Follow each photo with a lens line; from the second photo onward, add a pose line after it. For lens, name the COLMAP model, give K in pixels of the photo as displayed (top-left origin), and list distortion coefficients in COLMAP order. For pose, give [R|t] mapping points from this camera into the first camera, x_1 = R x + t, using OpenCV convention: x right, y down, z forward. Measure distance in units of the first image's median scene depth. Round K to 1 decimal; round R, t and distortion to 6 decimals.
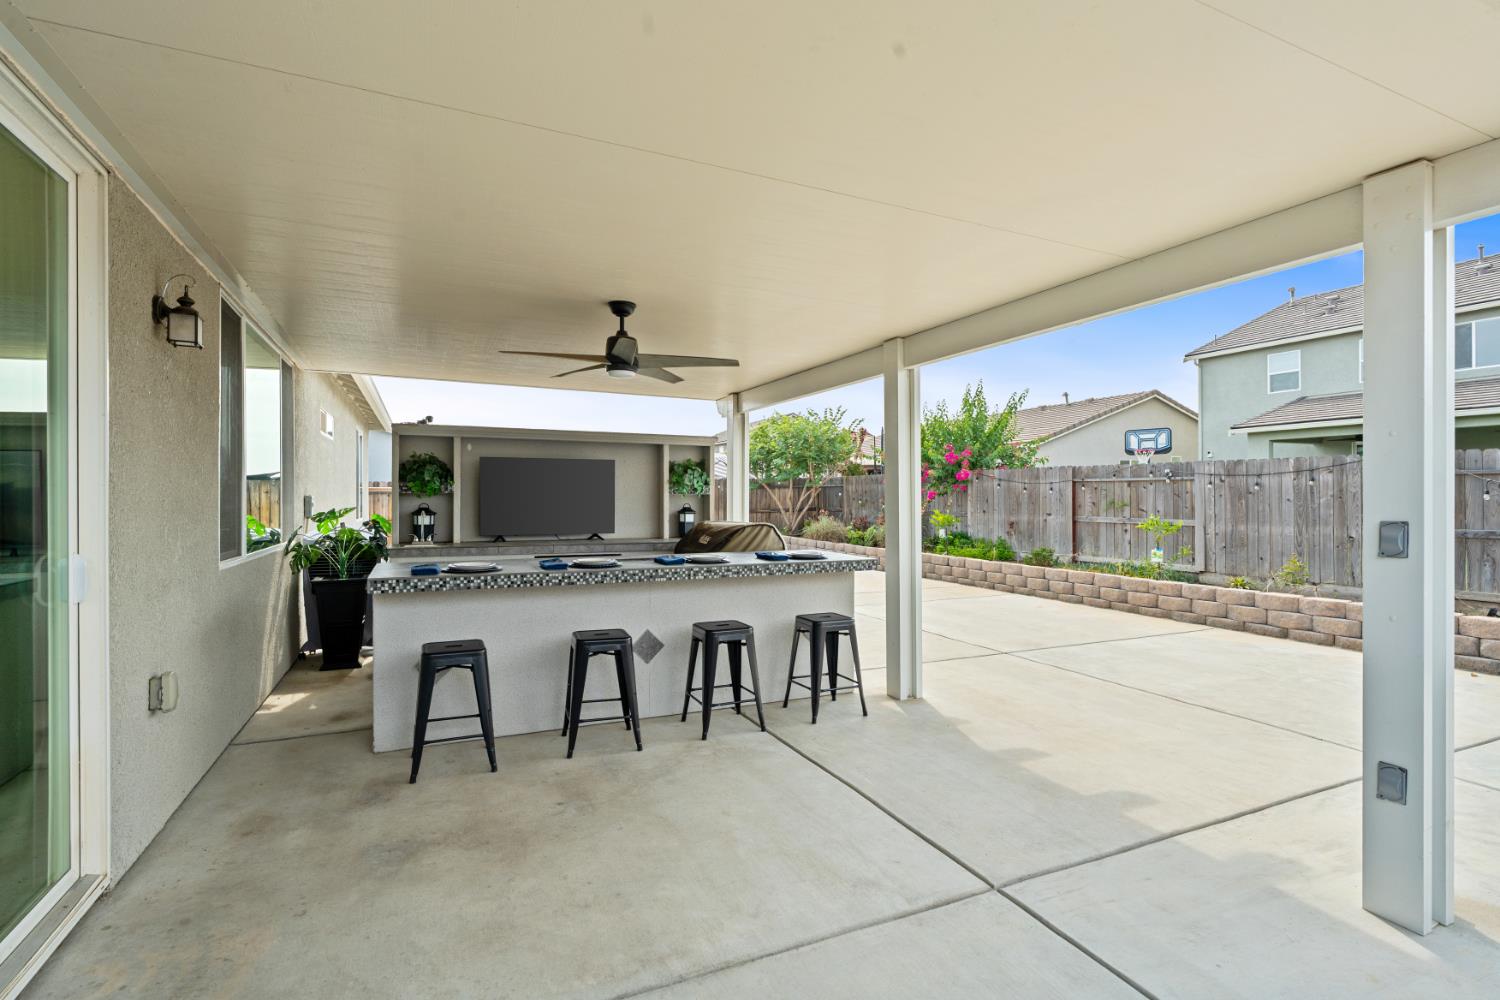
lens RADIAL K [[729.3, 0, 753.1], [0, 729.3, 488.9], [0, 0, 1]] dist [-0.006667, 0.003360]
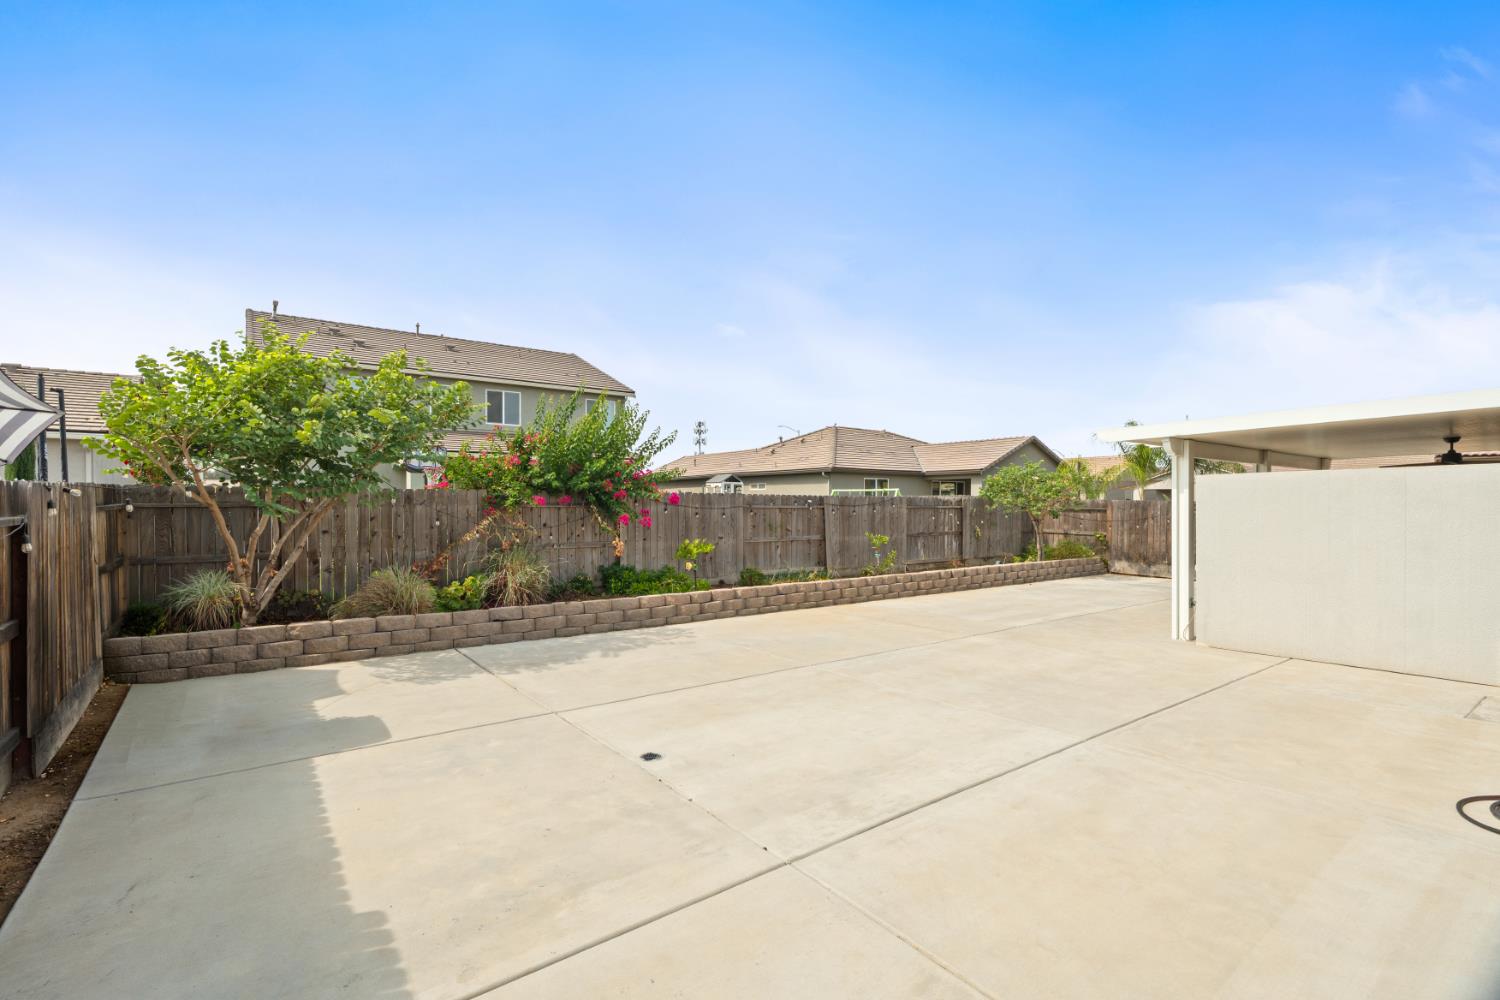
lens RADIAL K [[681.1, 0, 748.5], [0, 681.1, 510.3], [0, 0, 1]] dist [-0.002425, 0.000491]
pose [[-0.206931, -0.002576, 0.978352, -0.794359], [-0.007727, 0.999970, 0.000999, -0.008865], [-0.978325, -0.007353, -0.206944, 1.607702]]
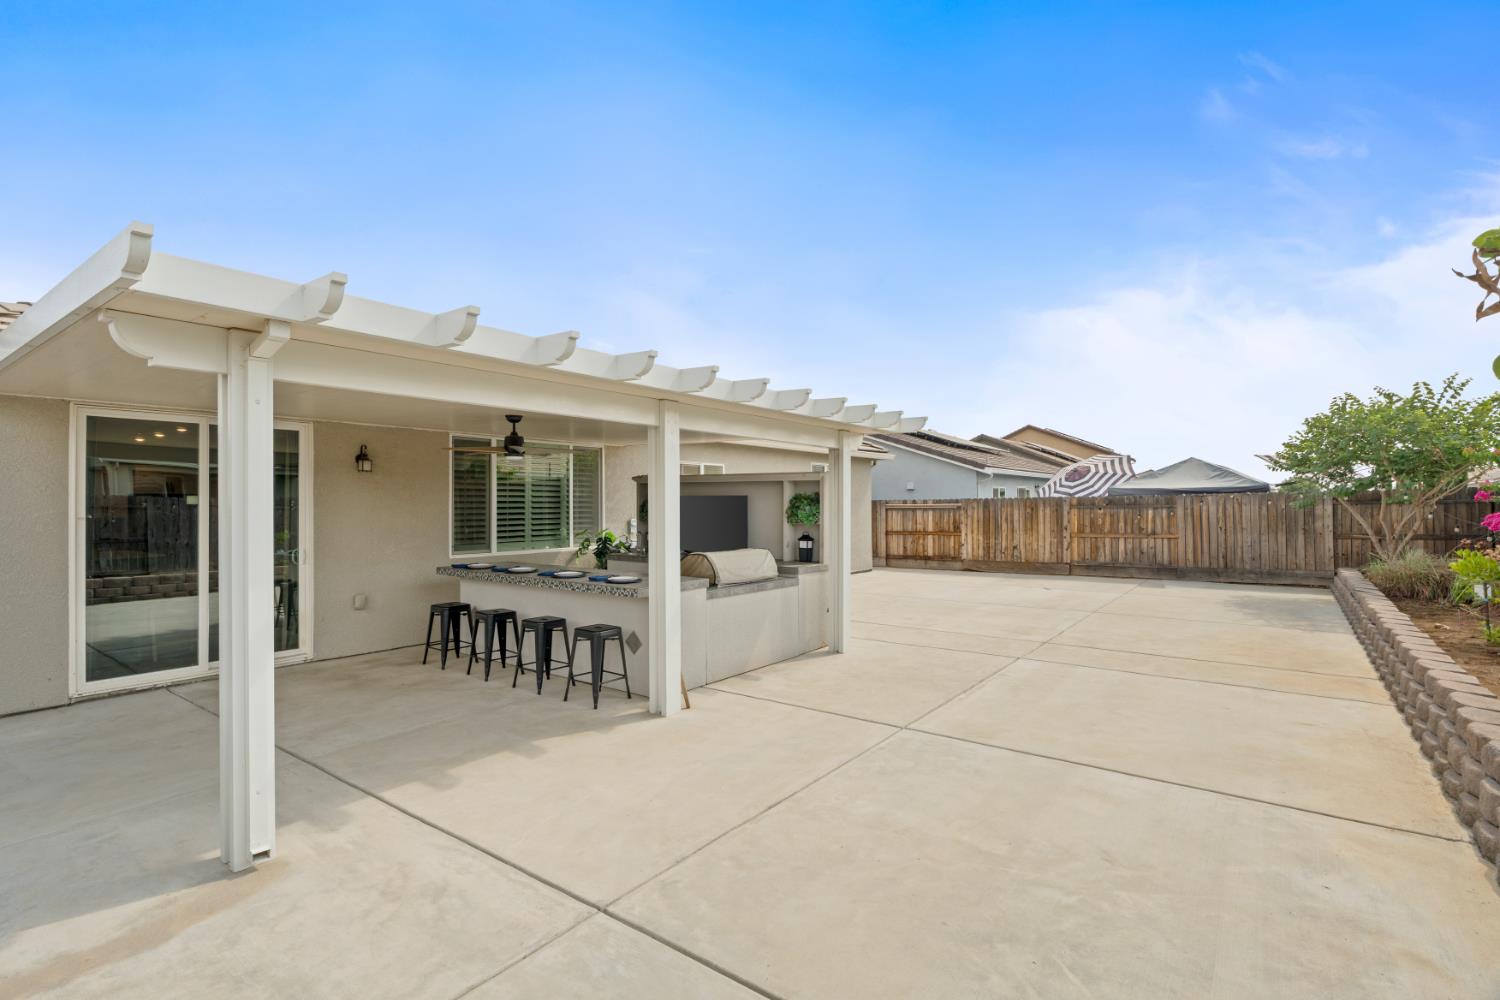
lens RADIAL K [[681.1, 0, 738.0], [0, 681.1, 504.7], [0, 0, 1]] dist [-0.002425, 0.000491]
pose [[0.481870, -0.001225, -0.876242, 0.677819], [0.014779, 0.999868, 0.006730, -0.026300], [0.876118, -0.016193, 0.481825, 0.328402]]
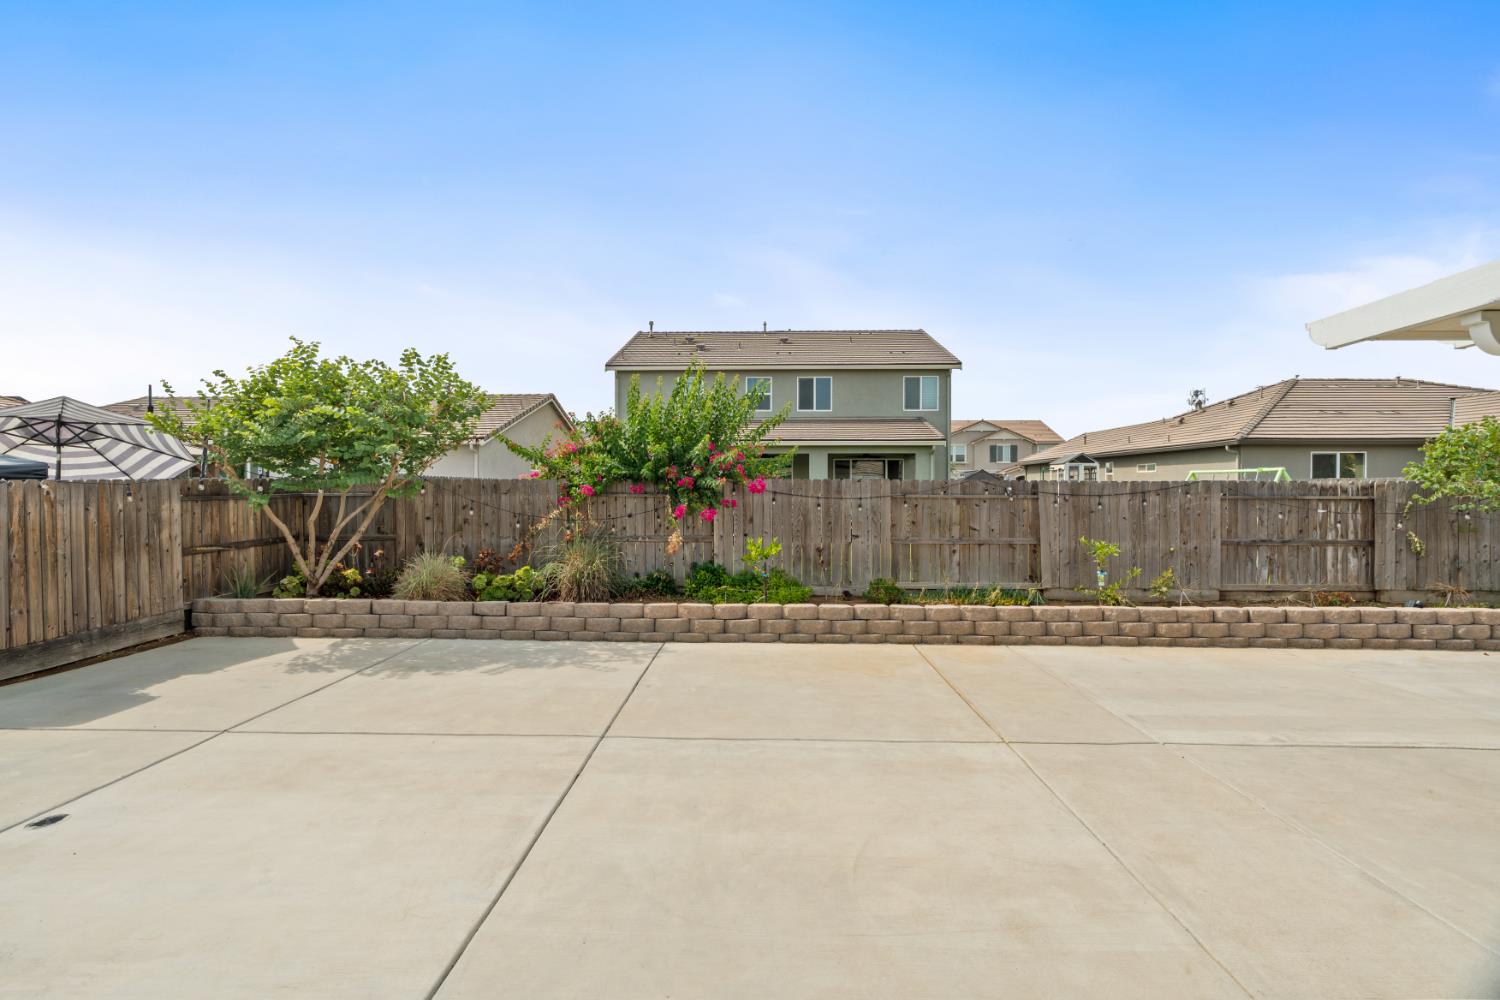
lens RADIAL K [[681.1, 0, 750.6], [0, 681.1, 497.3], [0, 0, 1]] dist [-0.002425, 0.000491]
pose [[0.441964, -0.003513, 0.897026, -0.471156], [-0.010350, 0.999906, 0.009015, -0.020849], [-0.896973, -0.013269, 0.441886, 1.054410]]
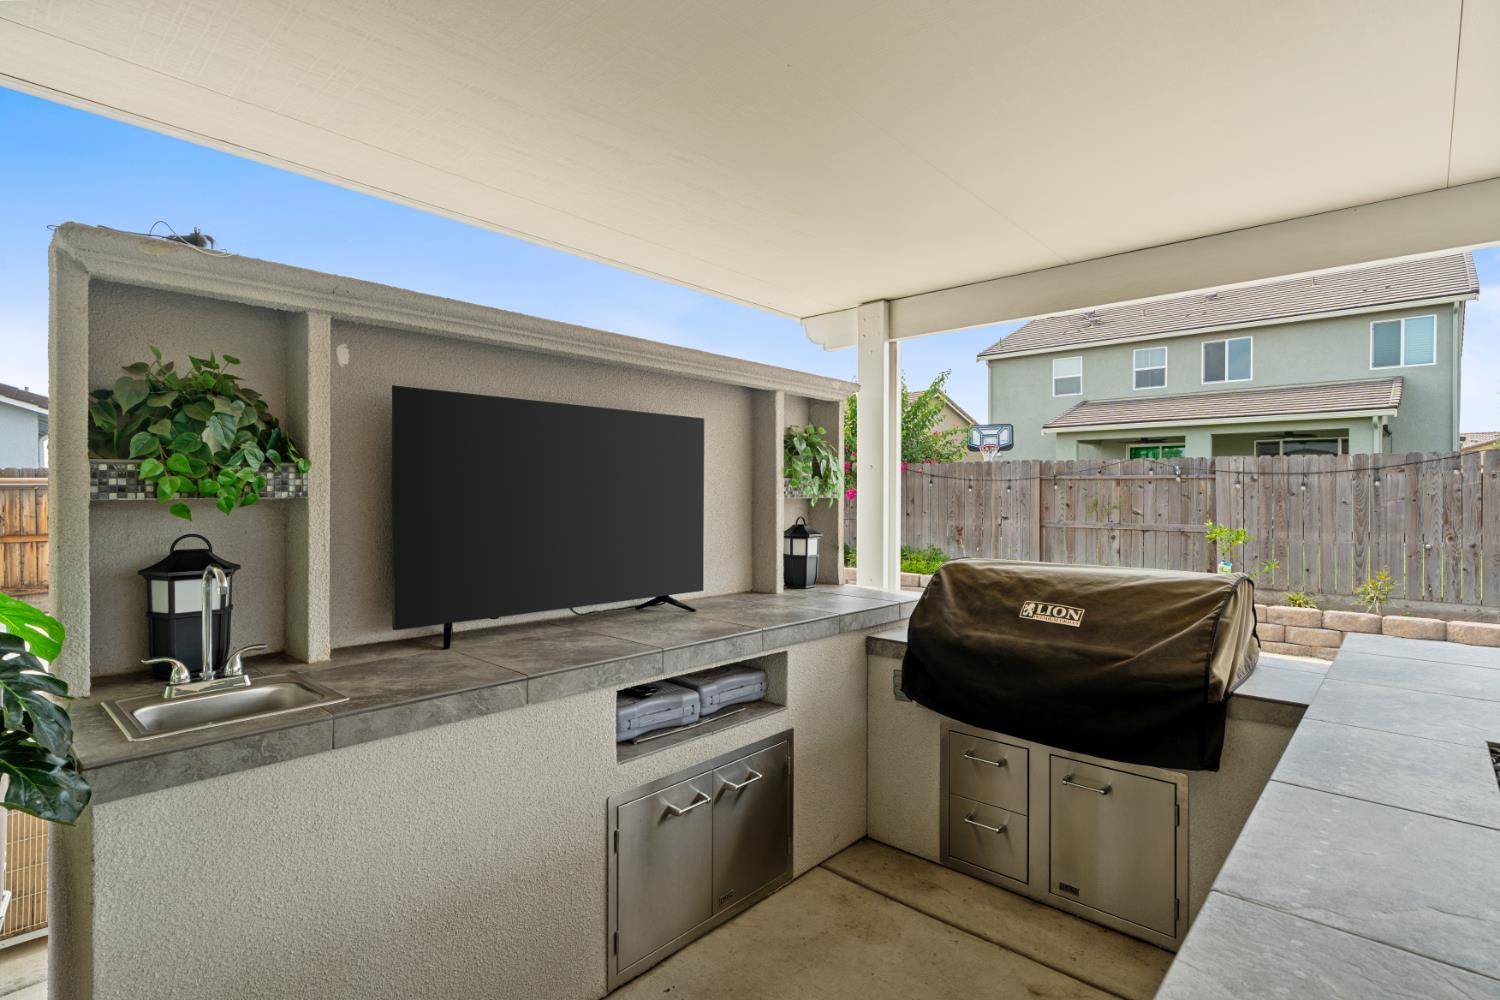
lens RADIAL K [[729.3, 0, 747.3], [0, 729.3, 500.9], [0, 0, 1]] dist [-0.006667, 0.003360]
pose [[0.923890, -0.001675, 0.382653, -0.258297], [-0.007489, 0.999720, 0.022457, -0.001201], [-0.382584, -0.023614, 0.923619, 0.469713]]
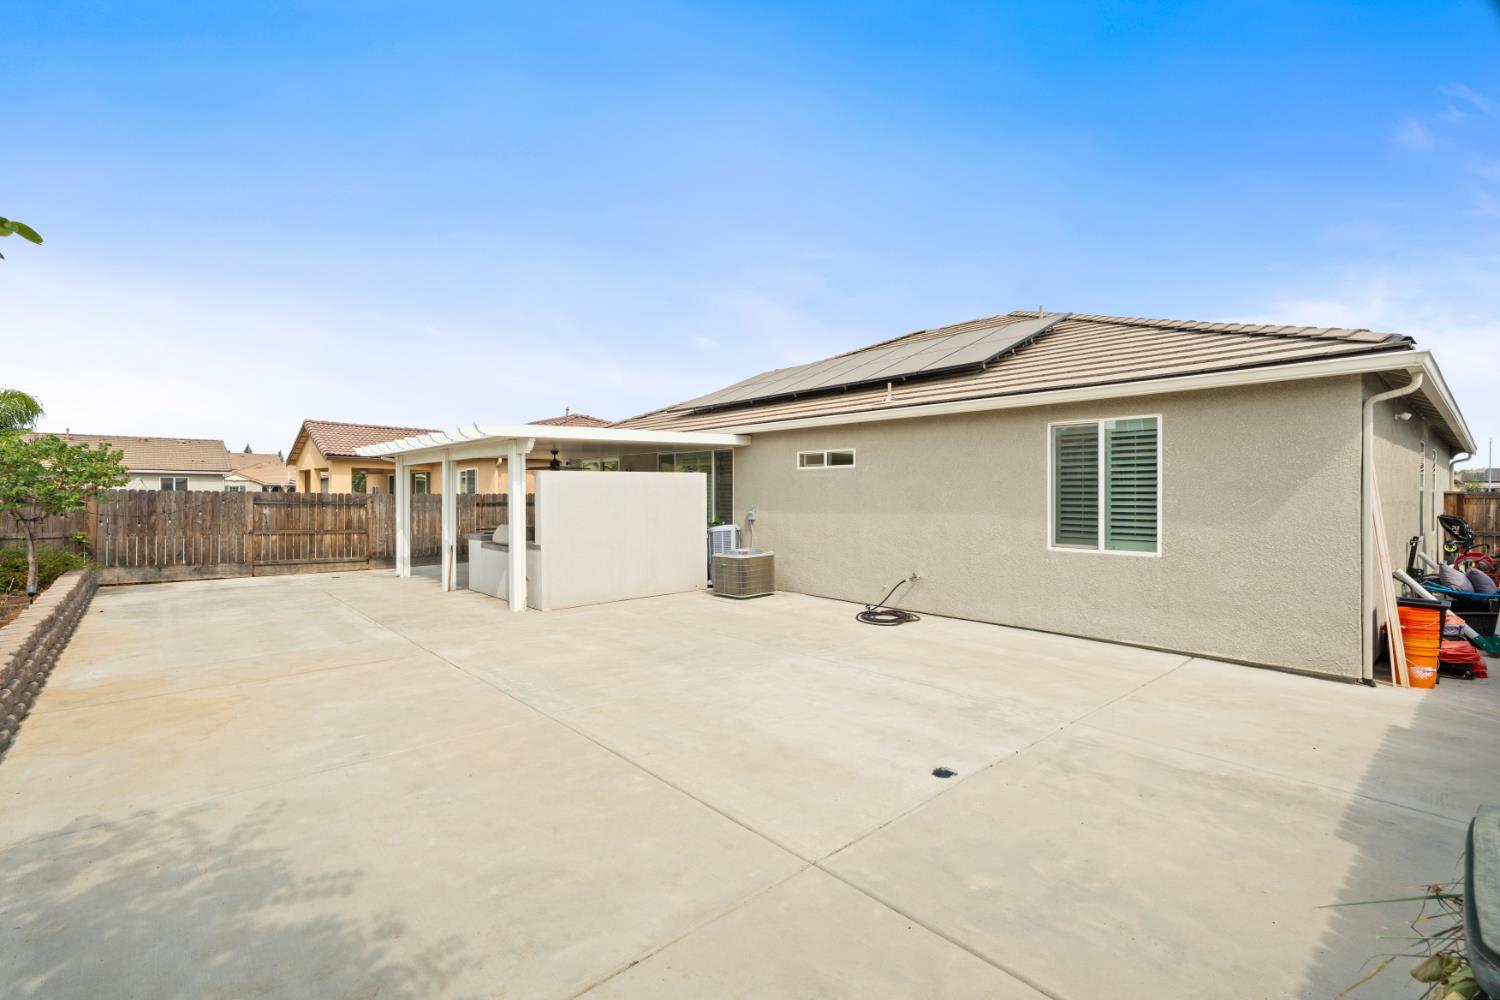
lens RADIAL K [[681.1, 0, 747.5], [0, 681.1, 495.3], [0, 0, 1]] dist [-0.002425, 0.000491]
pose [[-0.954958, 0.006116, -0.296677, -0.051124], [0.007745, 0.999961, -0.004315, -0.012250], [0.296639, -0.006418, -0.954968, 1.961773]]
